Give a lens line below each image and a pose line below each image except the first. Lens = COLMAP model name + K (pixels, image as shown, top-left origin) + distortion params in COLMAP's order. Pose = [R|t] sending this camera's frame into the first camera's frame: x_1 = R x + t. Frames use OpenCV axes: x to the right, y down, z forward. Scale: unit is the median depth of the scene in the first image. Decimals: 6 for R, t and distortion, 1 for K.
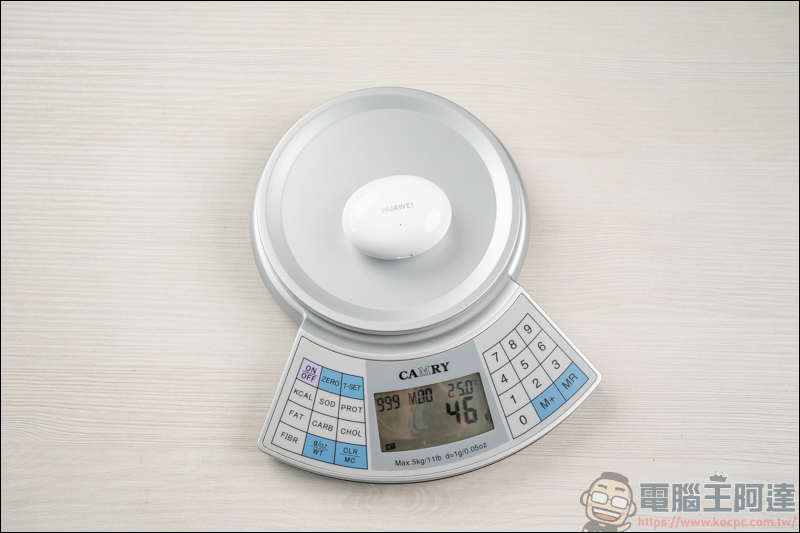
lens RADIAL K [[806.3, 0, 403.6], [0, 806.3, 265.9], [0, 0, 1]] dist [0.009911, 0.000000]
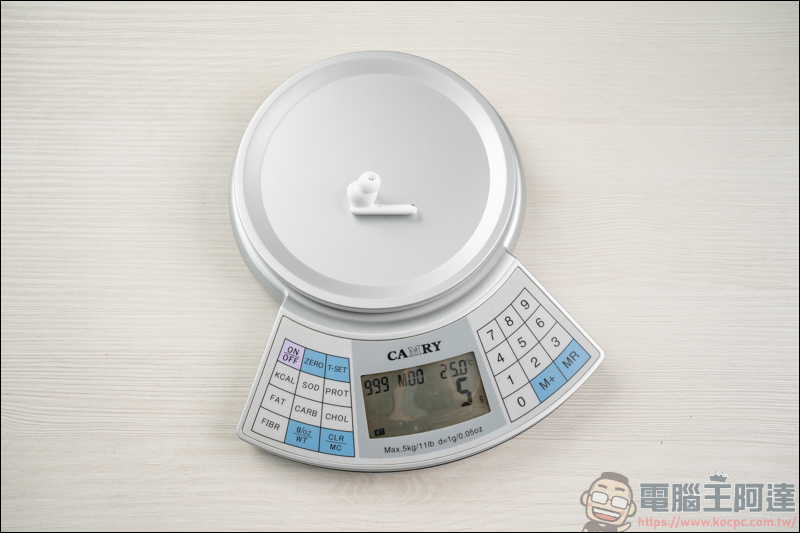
lens RADIAL K [[746.7, 0, 404.2], [0, 746.7, 266.0], [0, 0, 1]] dist [0.020001, 0.000000]
pose [[0.999890, -0.014481, -0.003266, 0.016734], [0.014513, 0.999845, 0.010008, 0.021894], [0.003121, -0.010054, 0.999945, 0.128497]]
